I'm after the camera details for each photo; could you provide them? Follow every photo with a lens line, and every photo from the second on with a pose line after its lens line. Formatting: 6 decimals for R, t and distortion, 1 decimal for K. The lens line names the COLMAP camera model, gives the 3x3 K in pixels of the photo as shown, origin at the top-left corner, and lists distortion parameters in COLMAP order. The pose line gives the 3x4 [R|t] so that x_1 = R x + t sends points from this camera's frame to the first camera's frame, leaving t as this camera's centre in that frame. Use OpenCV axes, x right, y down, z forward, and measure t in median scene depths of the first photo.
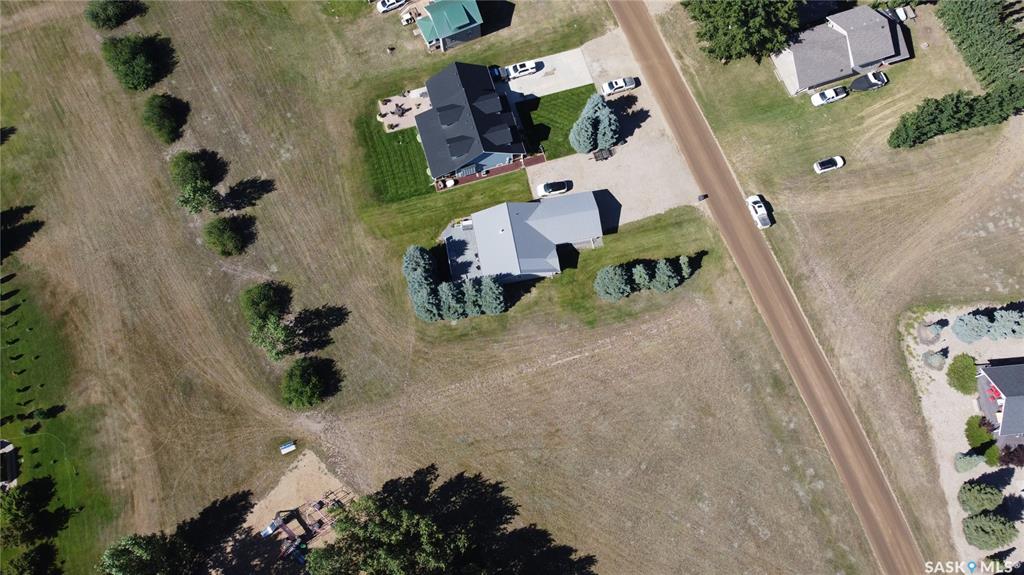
lens RADIAL K [[773.8, 0, 515.7], [0, 773.8, 285.9], [0, 0, 1]] dist [0.008450, -0.014589]
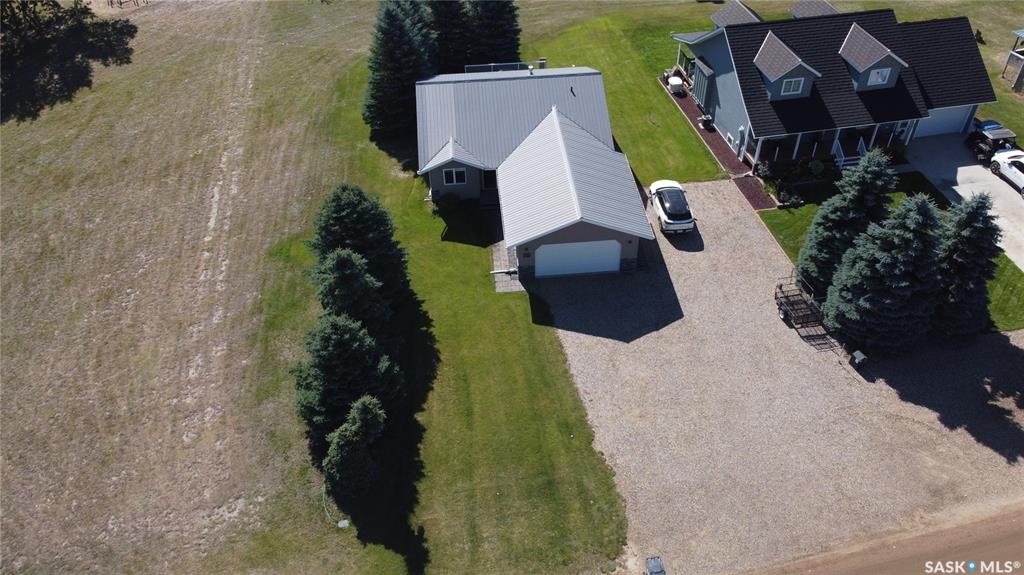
lens RADIAL K [[773.8, 0, 515.7], [0, 773.8, 285.9], [0, 0, 1]] dist [0.008450, -0.014589]
pose [[-0.101779, 0.662532, -0.742086, 0.368423], [-0.938888, 0.182603, 0.291797, -0.162022], [0.328832, 0.726435, 0.603458, 0.801430]]
